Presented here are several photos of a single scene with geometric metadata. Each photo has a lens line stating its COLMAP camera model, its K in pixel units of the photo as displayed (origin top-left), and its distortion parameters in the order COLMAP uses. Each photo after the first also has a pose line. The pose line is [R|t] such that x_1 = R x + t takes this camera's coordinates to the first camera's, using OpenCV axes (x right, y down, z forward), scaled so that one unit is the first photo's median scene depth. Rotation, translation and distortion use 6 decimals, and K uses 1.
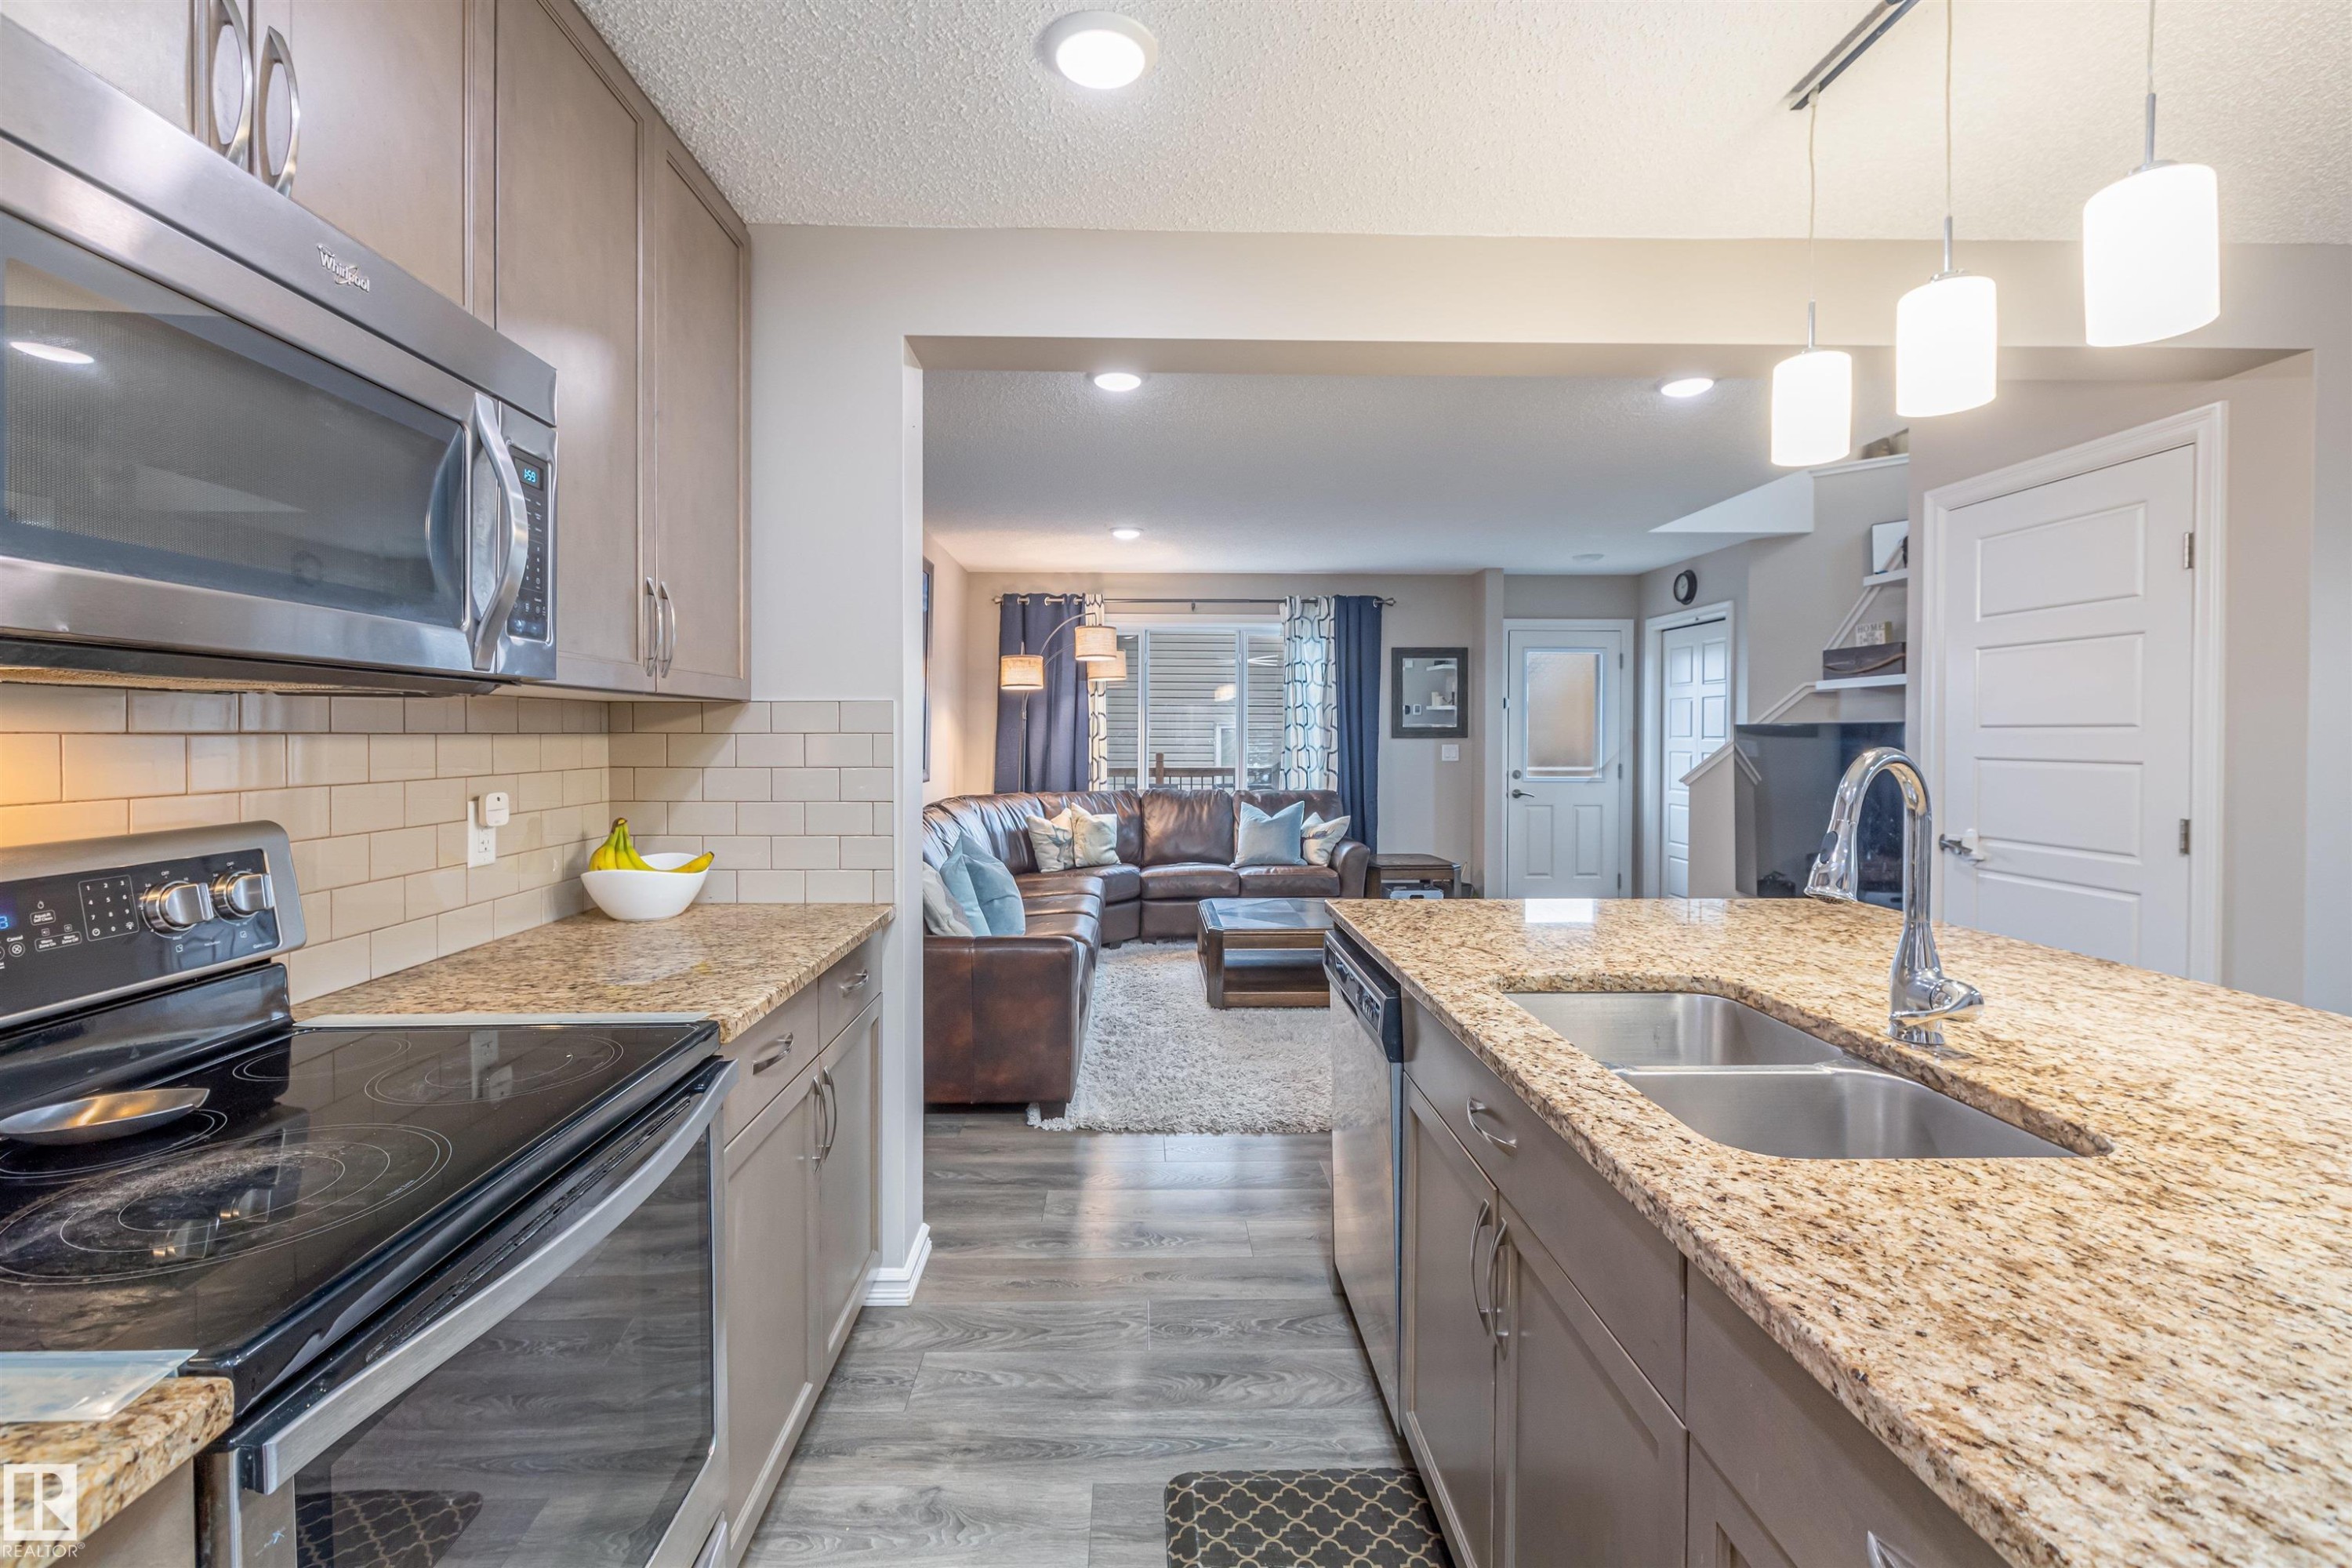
lens RADIAL K [[1040.8, 0, 1168.3], [0, 1040.8, 743.9], [0, 0, 1]] dist [-0.000428, -0.001327]
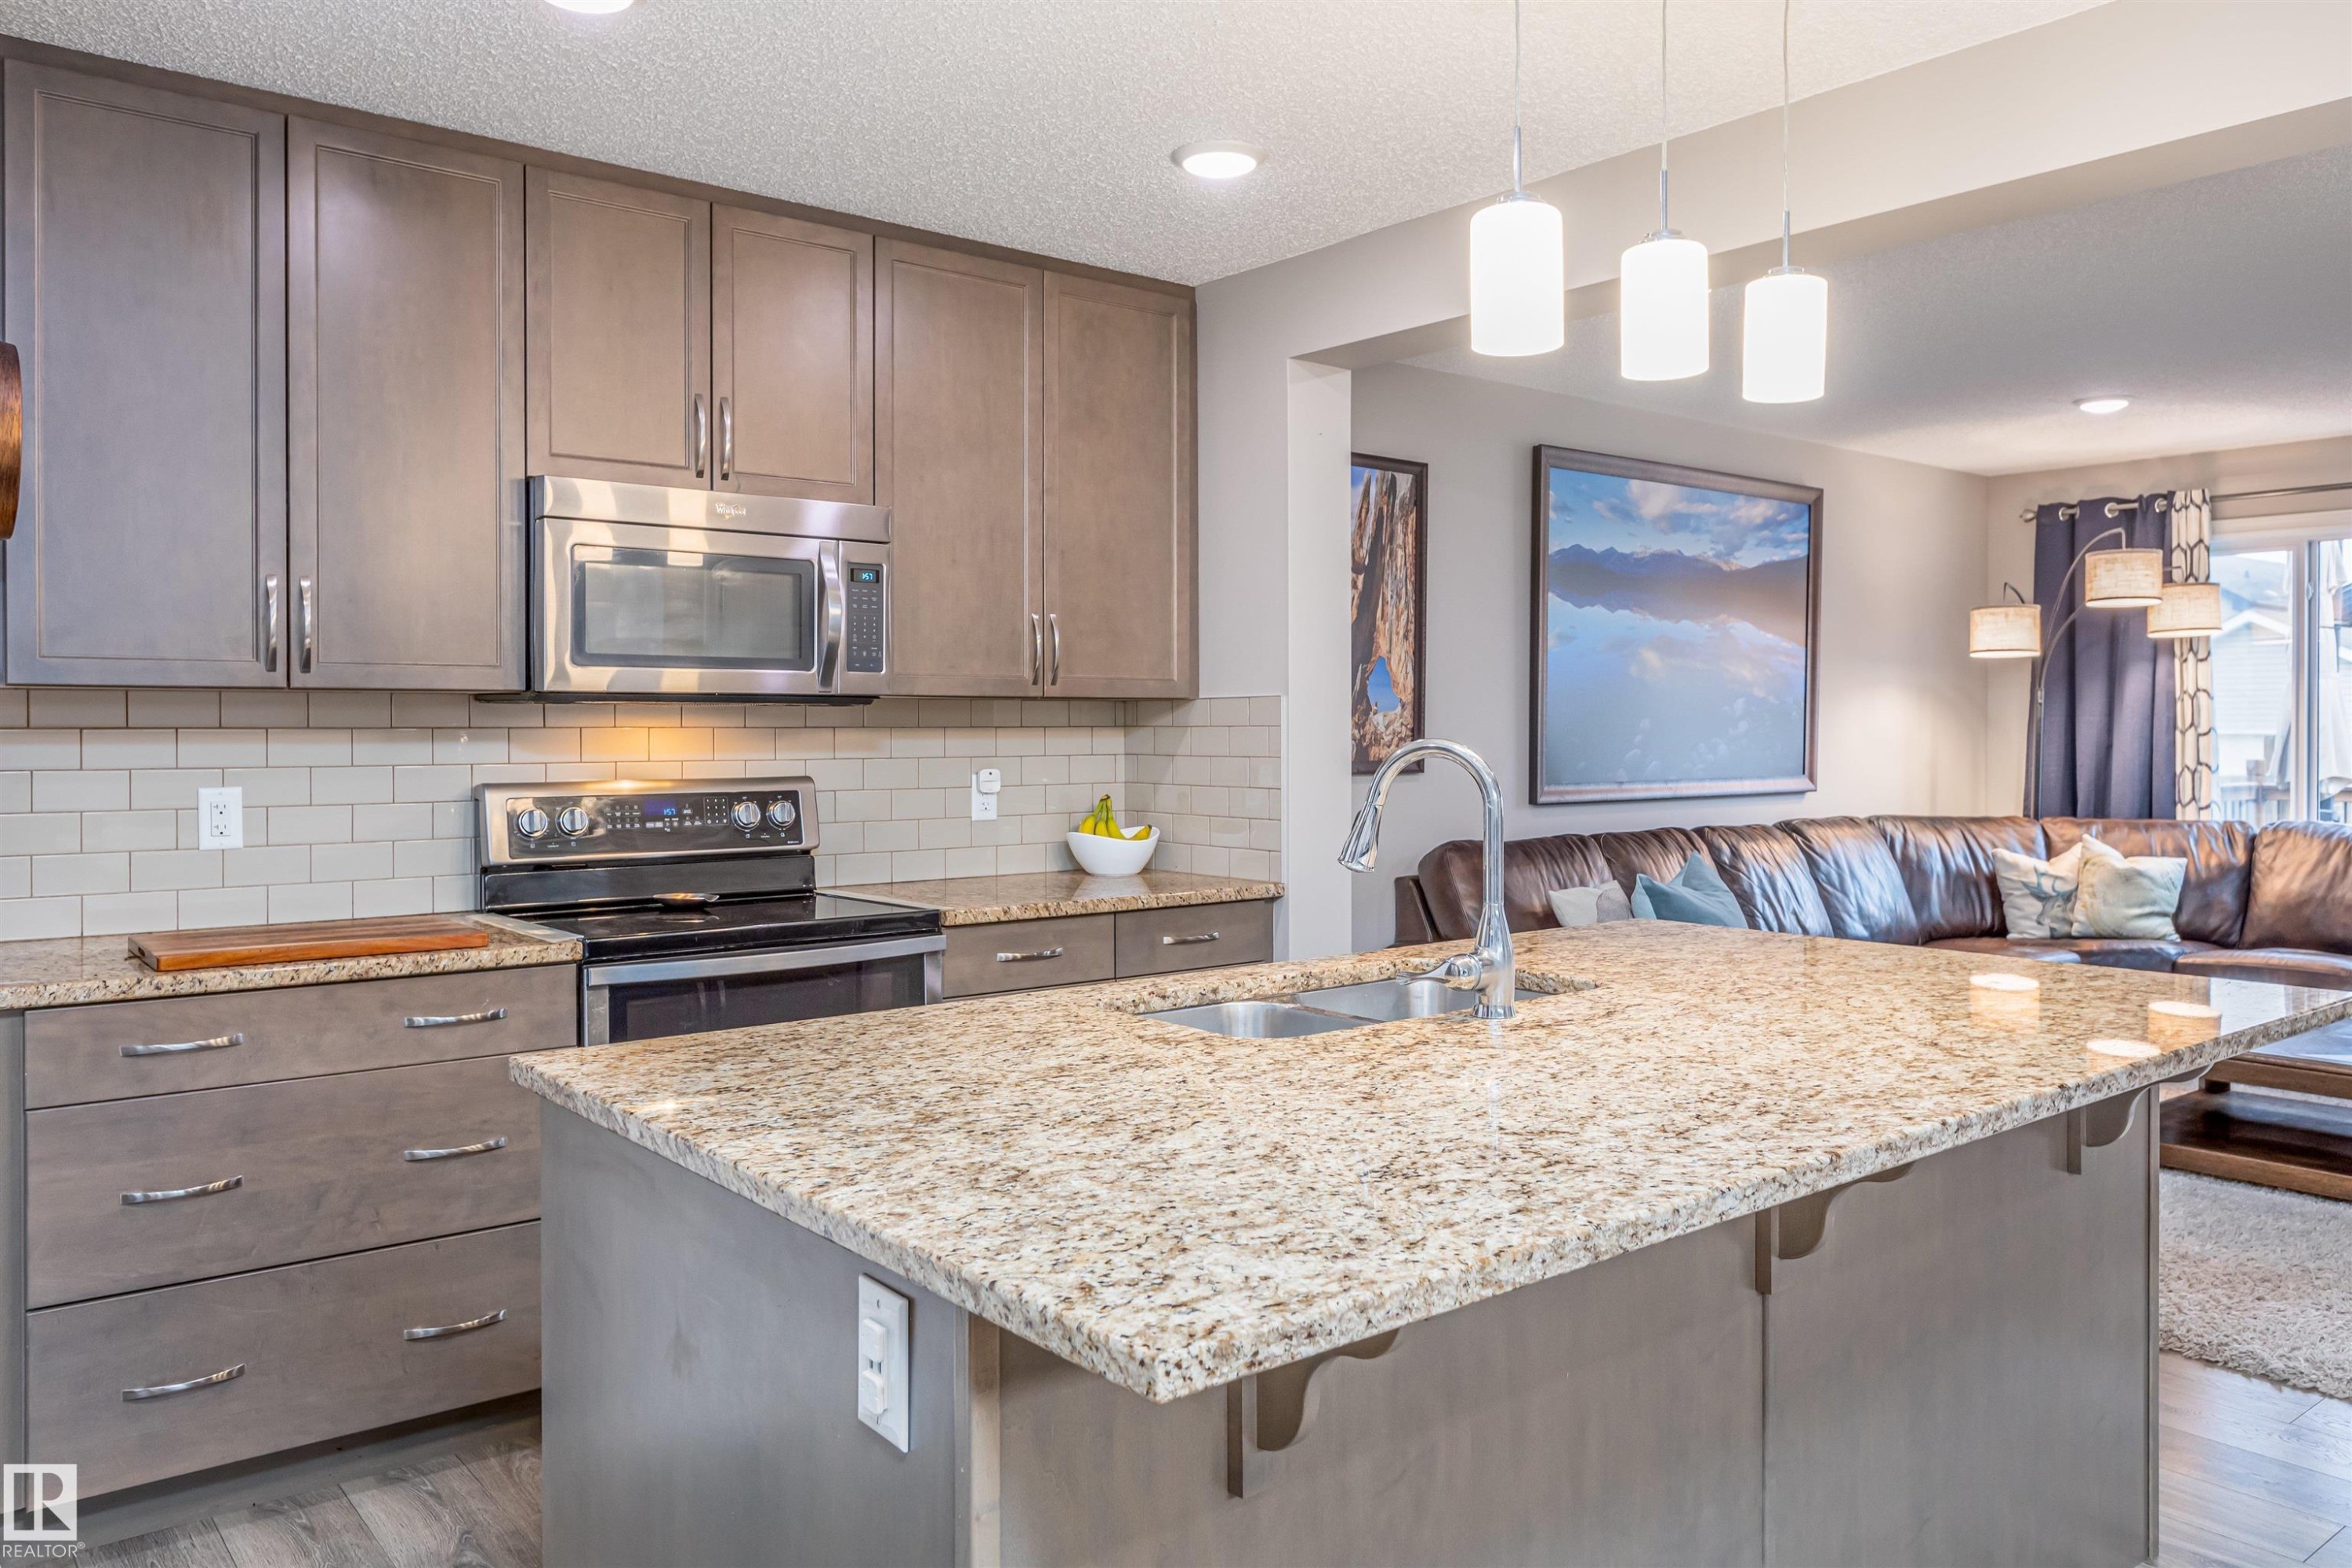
lens RADIAL K [[1694.7, 0, 1171.4], [0, 1694.7, 750.0], [0, 0, 1]] dist [0.006757, 0.000753]
pose [[0.609288, 0.008741, -0.792901, 0.373893], [-0.005079, 0.999962, 0.007121, 0.000892], [0.792932, -0.000312, 0.609309, -0.058888]]
